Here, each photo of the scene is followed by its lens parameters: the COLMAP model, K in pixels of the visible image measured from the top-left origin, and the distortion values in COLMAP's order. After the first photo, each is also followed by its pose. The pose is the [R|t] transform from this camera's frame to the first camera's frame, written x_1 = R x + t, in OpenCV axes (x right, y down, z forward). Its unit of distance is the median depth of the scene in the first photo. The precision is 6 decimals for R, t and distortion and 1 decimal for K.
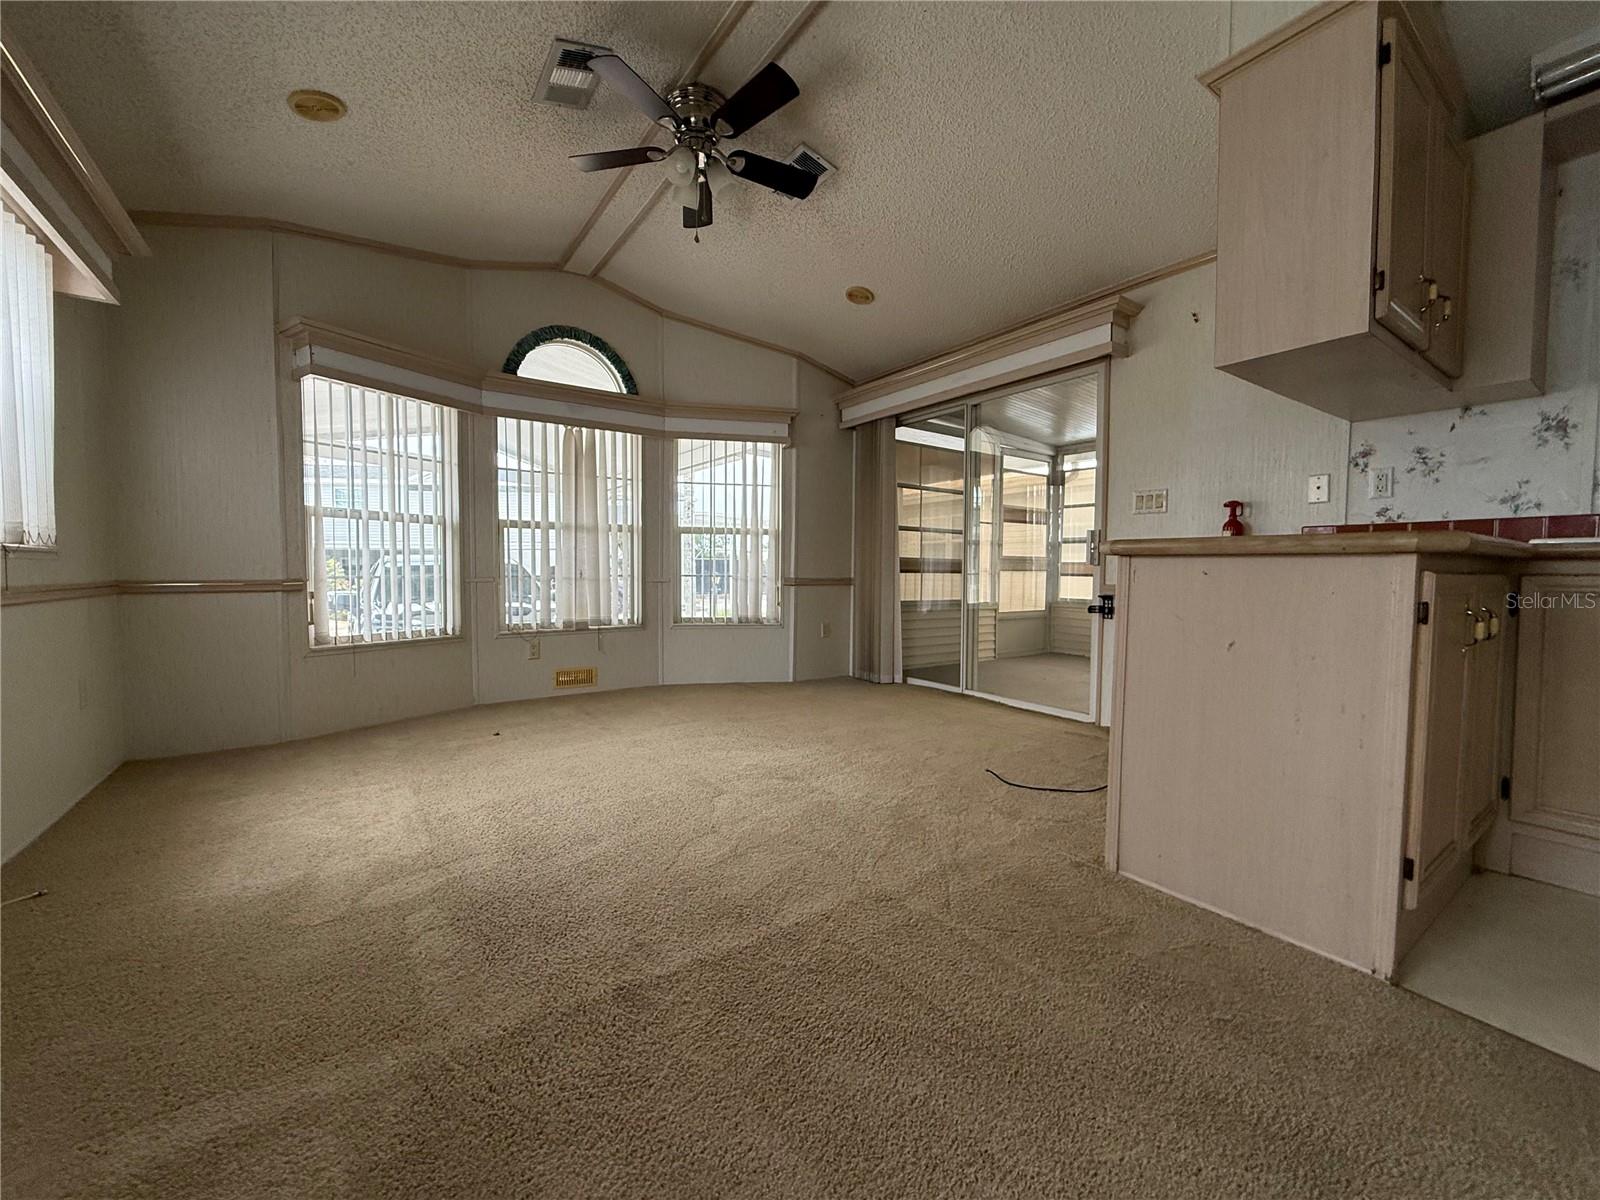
lens RADIAL K [[636.3, 0, 800.0], [0, 636.3, 600.0], [0, 0, 1]] dist [-0.000804, -0.000480]
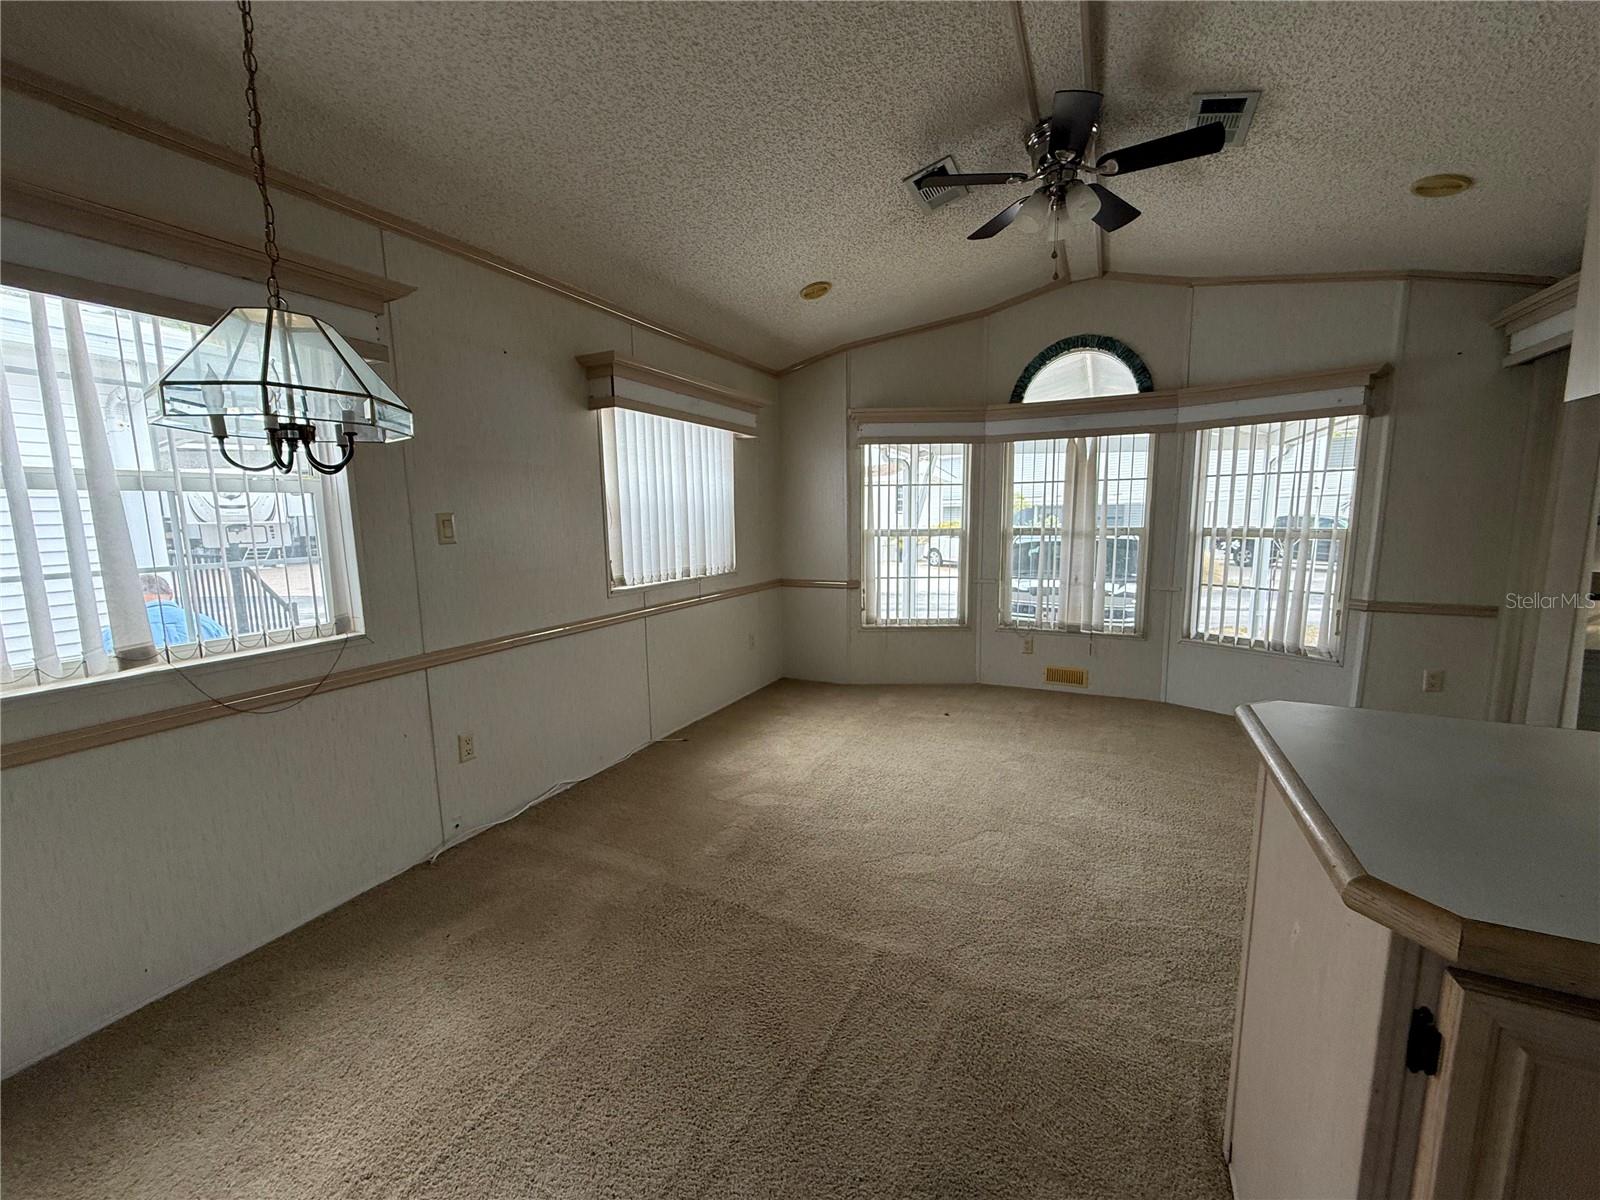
lens RADIAL K [[633.1, 0, 800.0], [0, 633.1, 600.0], [0, 0, 1]] dist [-0.000880, -0.000184]
pose [[0.481398, 0.106507, -0.870007, 0.500427], [-0.026329, 0.993899, 0.107105, -0.156217], [0.876107, -0.028654, 0.481265, 0.164937]]
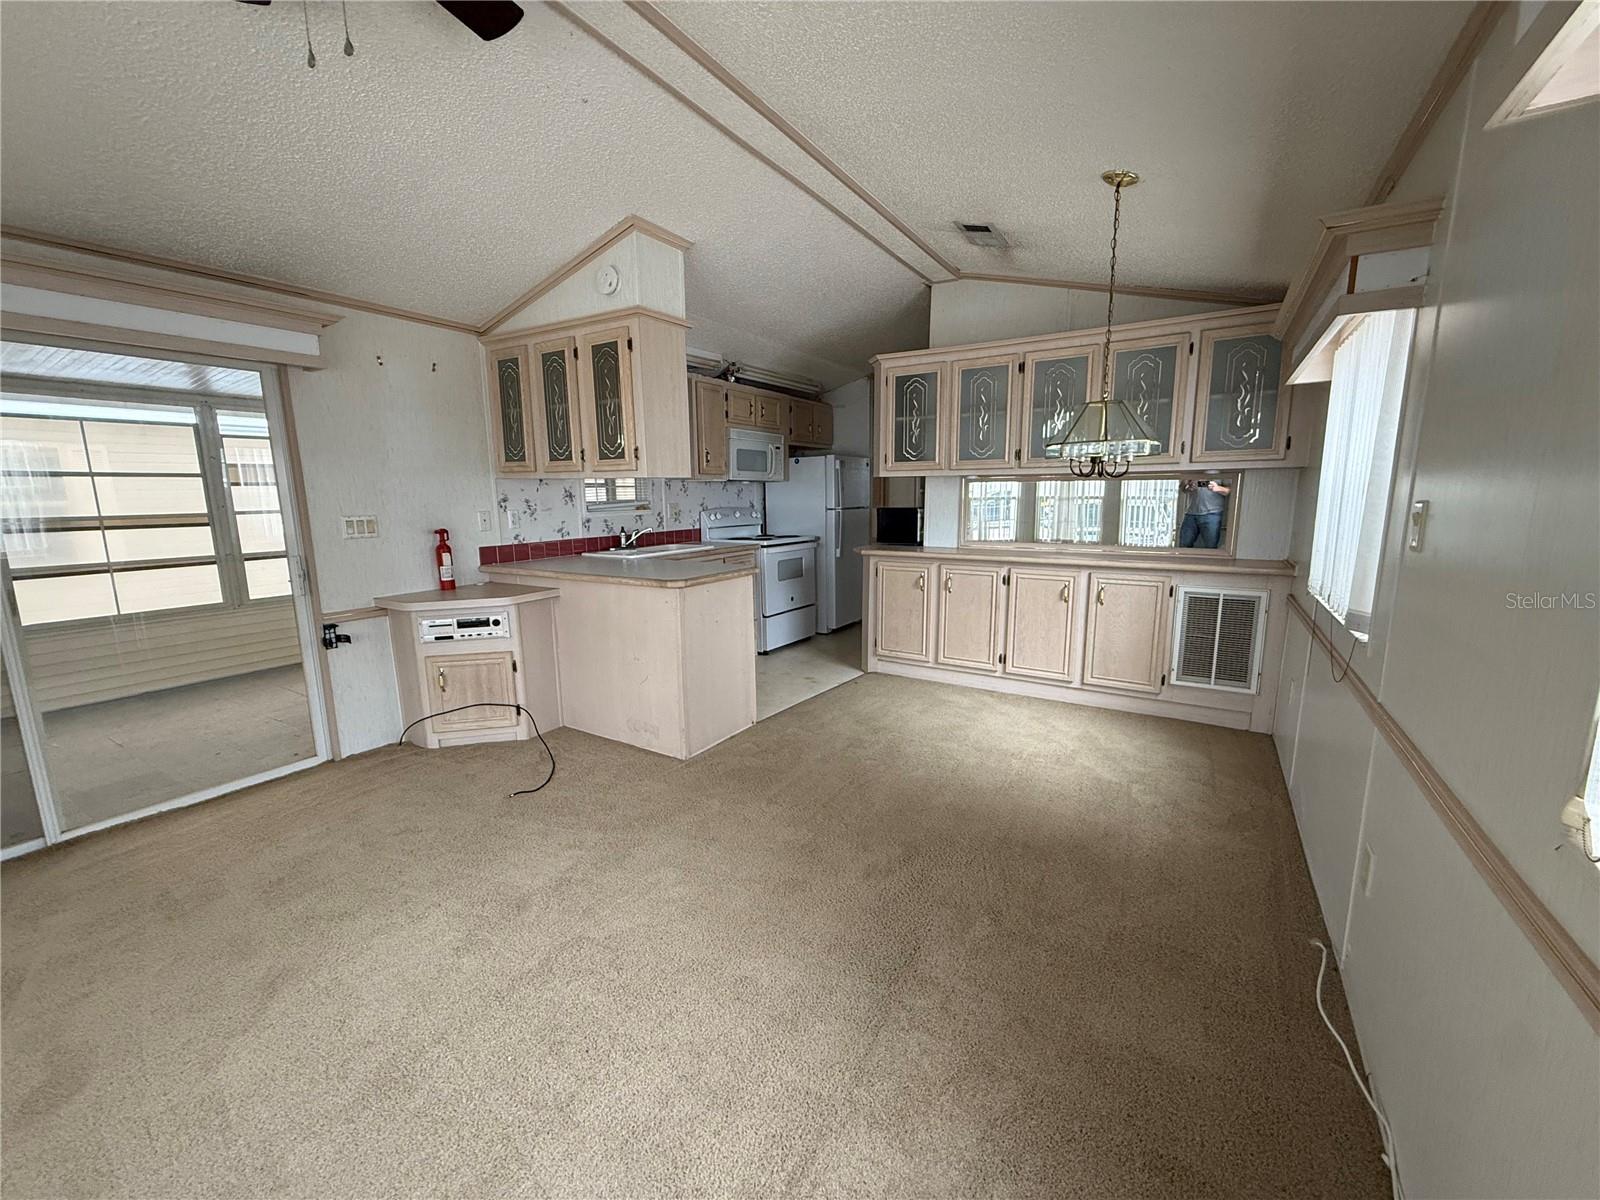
lens RADIAL K [[633.1, 0, 800.0], [0, 633.1, 600.0], [0, 0, 1]] dist [-0.000880, -0.000184]
pose [[-0.387628, -0.155722, 0.908568, -0.751625], [0.056774, 0.979724, 0.192140, -0.217173], [-0.920066, 0.126062, -0.370928, 0.825371]]
